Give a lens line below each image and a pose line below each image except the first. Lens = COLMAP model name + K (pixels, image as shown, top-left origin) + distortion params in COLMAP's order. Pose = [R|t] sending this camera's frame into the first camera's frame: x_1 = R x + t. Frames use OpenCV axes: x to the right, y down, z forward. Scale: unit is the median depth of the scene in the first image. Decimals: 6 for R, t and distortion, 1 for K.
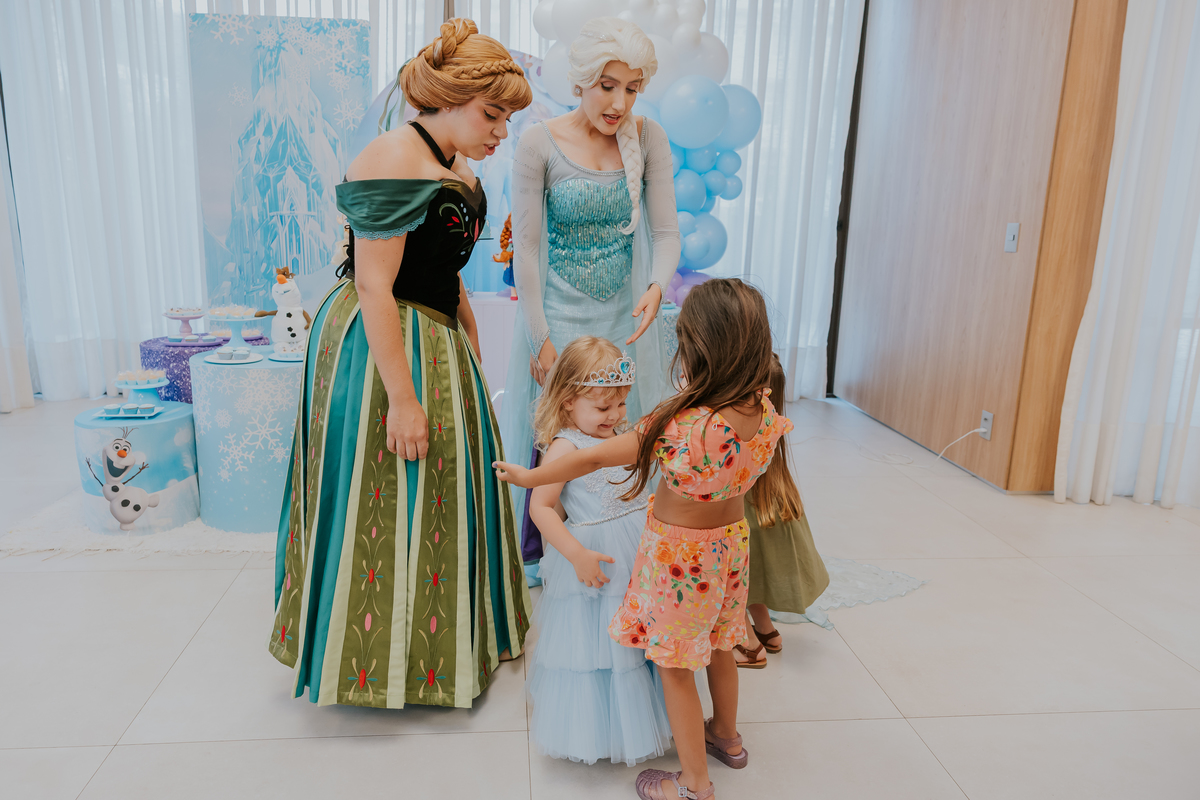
lens RADIAL K [[809.2, 0, 576.7], [0, 809.2, 385.8], [0, 0, 1]] dist [0.002070, 0.003219]
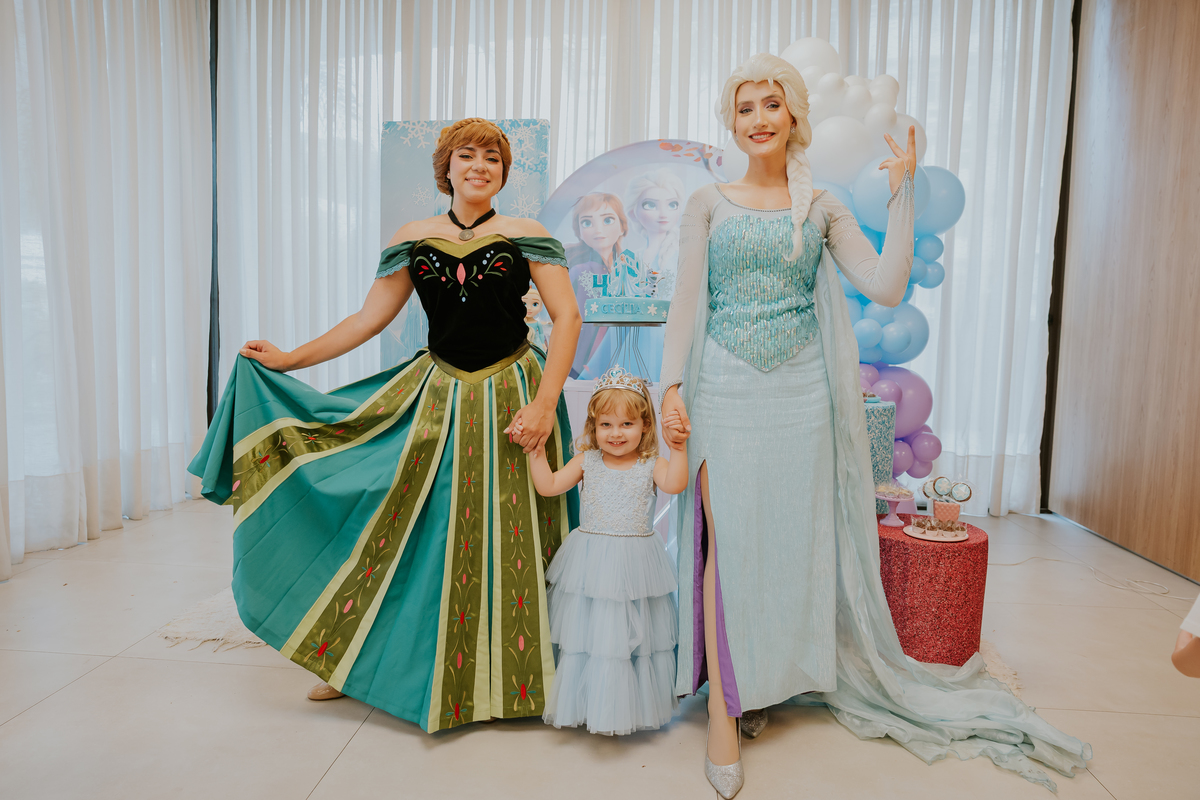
lens RADIAL K [[816.1, 0, 592.5], [0, 816.1, 395.6], [0, 0, 1]] dist [-0.082259, 0.072023]
pose [[0.985301, 0.008999, -0.170587, -0.028811], [-0.030190, 0.992065, -0.122045, 0.010974], [0.168136, 0.125401, 0.977755, 0.069118]]
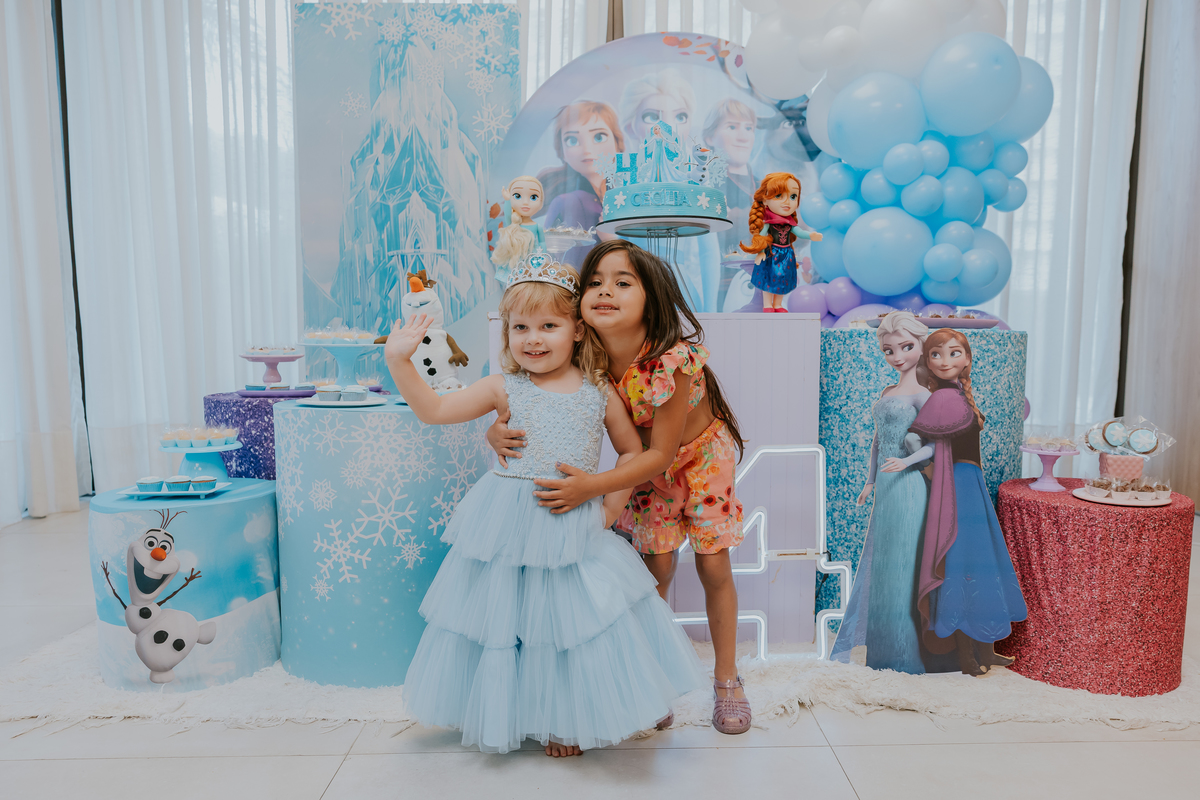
lens RADIAL K [[848.2, 0, 637.9], [0, 848.2, 415.1], [0, 0, 1]] dist [0.001423, 0.004857]
pose [[0.998474, -0.016550, -0.052678, -0.107358], [0.010405, 0.993327, -0.114858, 0.037143], [0.054228, 0.114135, 0.991984, 0.242330]]
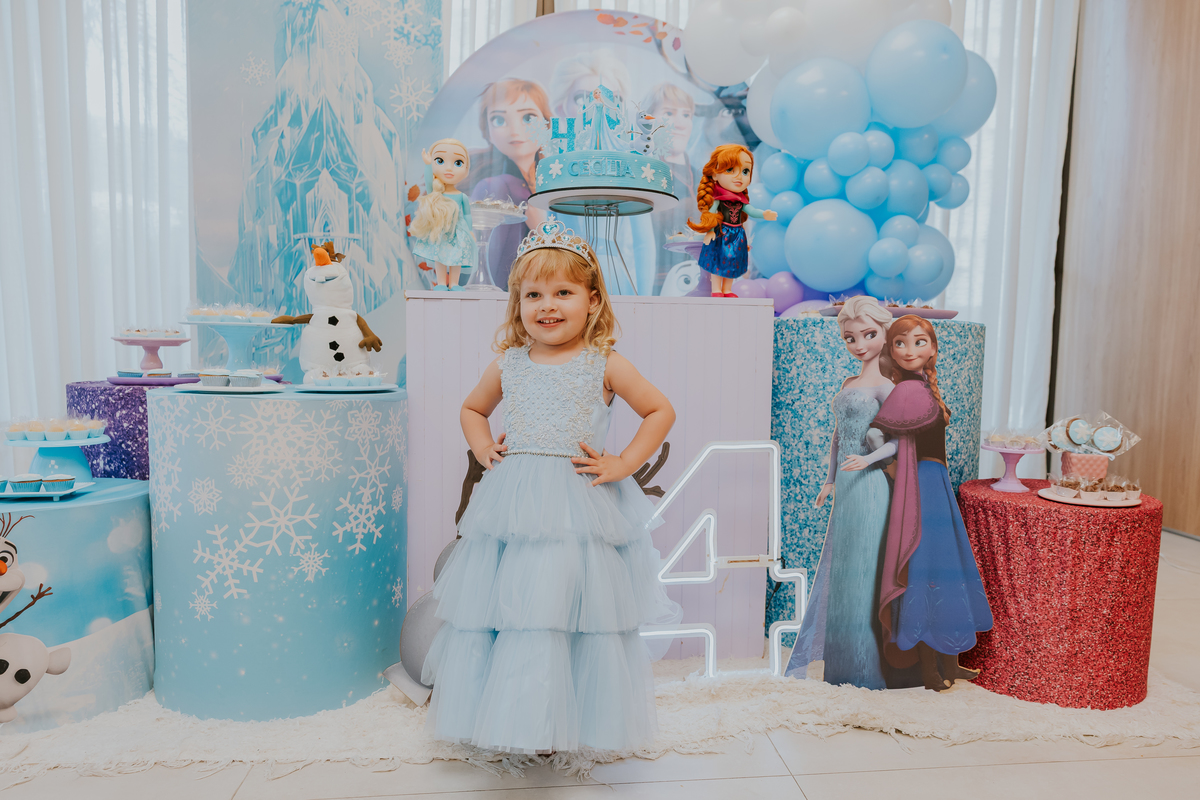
lens RADIAL K [[851.5, 0, 638.6], [0, 851.5, 420.5], [0, 0, 1]] dist [0.004083, 0.003977]
pose [[0.999140, -0.009641, 0.040326, -0.117396], [0.014367, 0.992838, -0.118605, 0.040227], [-0.038894, 0.119083, 0.992122, 0.287666]]
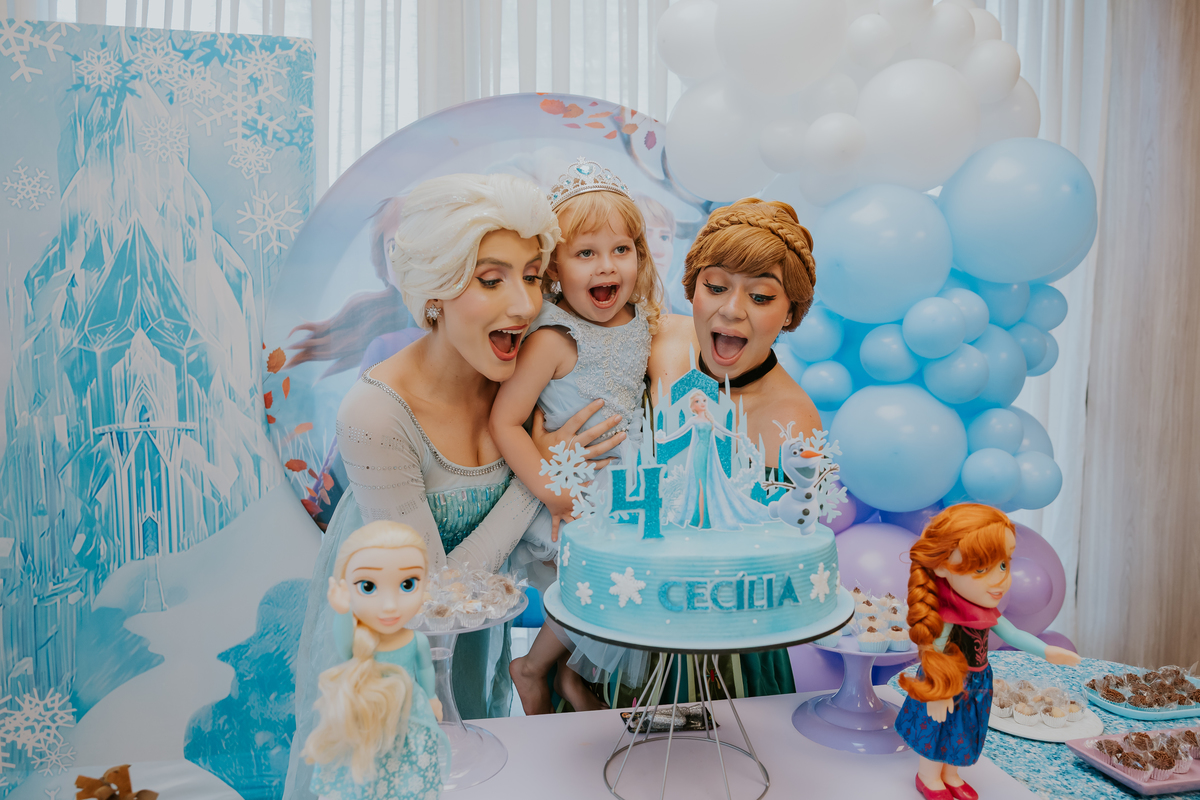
lens RADIAL K [[852.6, 0, 583.1], [0, 852.6, 401.7], [0, 0, 1]] dist [-0.082894, 0.073169]
pose [[0.988594, -0.035247, 0.146425, -0.178720], [0.054384, 0.990176, -0.128817, -0.158539], [-0.140446, 0.135311, 0.980799, 0.509303]]
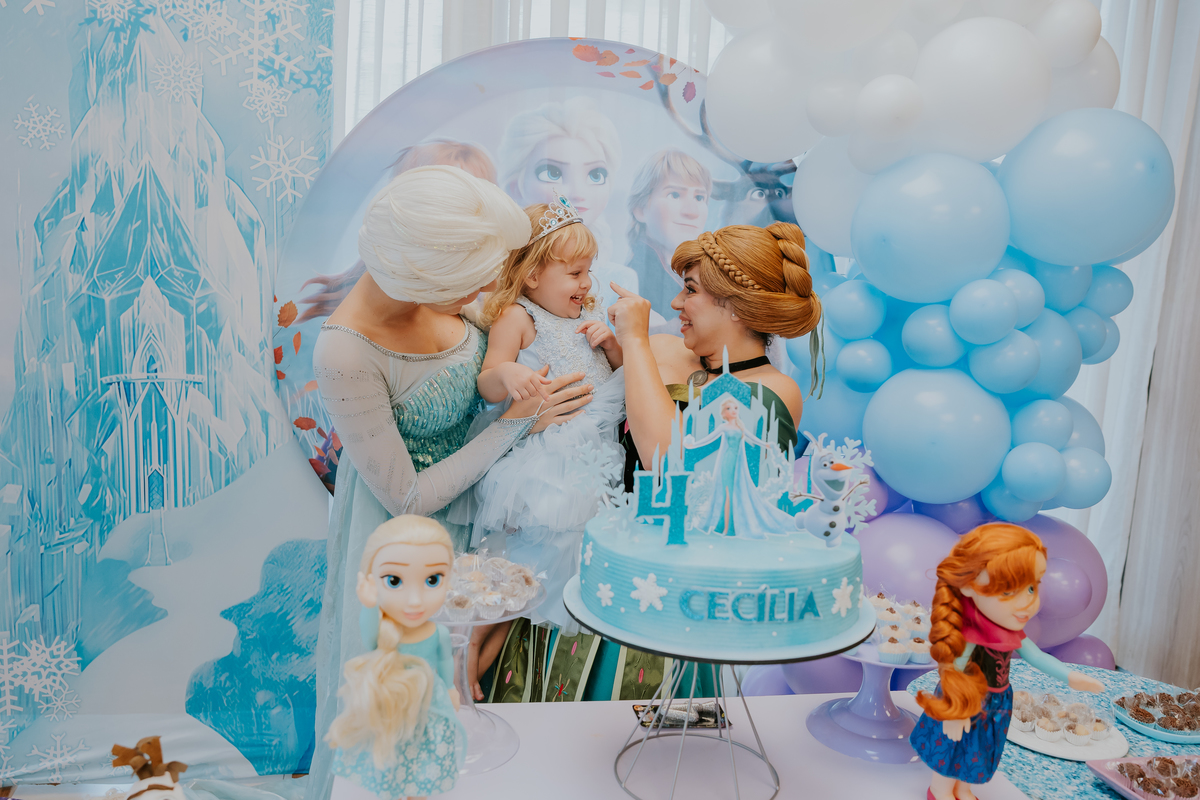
lens RADIAL K [[918.2, 0, 557.1], [0, 918.2, 403.2], [0, 0, 1]] dist [-0.082371, 0.071569]
pose [[0.994897, 0.000361, 0.100895, -0.184146], [0.006562, 0.997645, -0.068282, -0.170570], [-0.100682, 0.068595, 0.992551, 0.494052]]
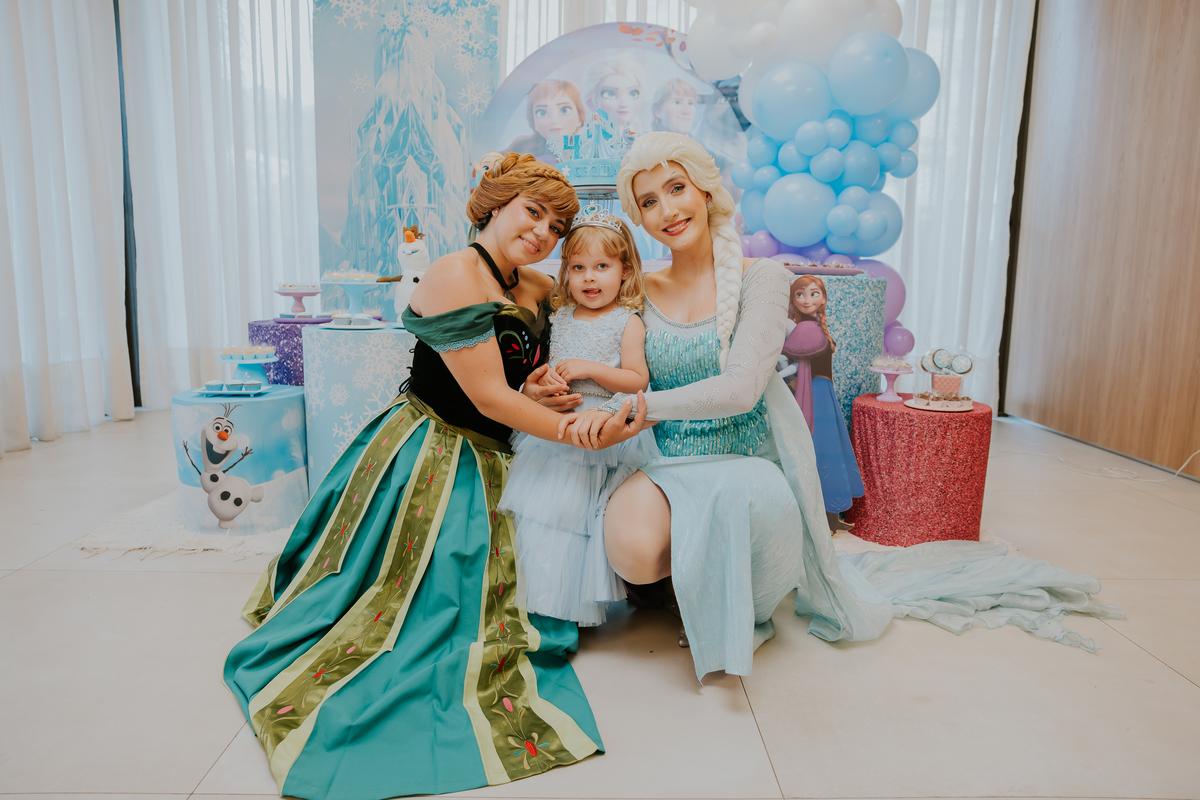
lens RADIAL K [[799.1, 0, 600.6], [0, 799.1, 397.2], [0, 0, 1]] dist [-0.083155, 0.074263]
pose [[0.996910, 0.000463, -0.078556, -0.069699], [-0.005155, 0.998213, -0.059534, 0.058989], [0.078388, 0.059755, 0.995130, 0.141005]]
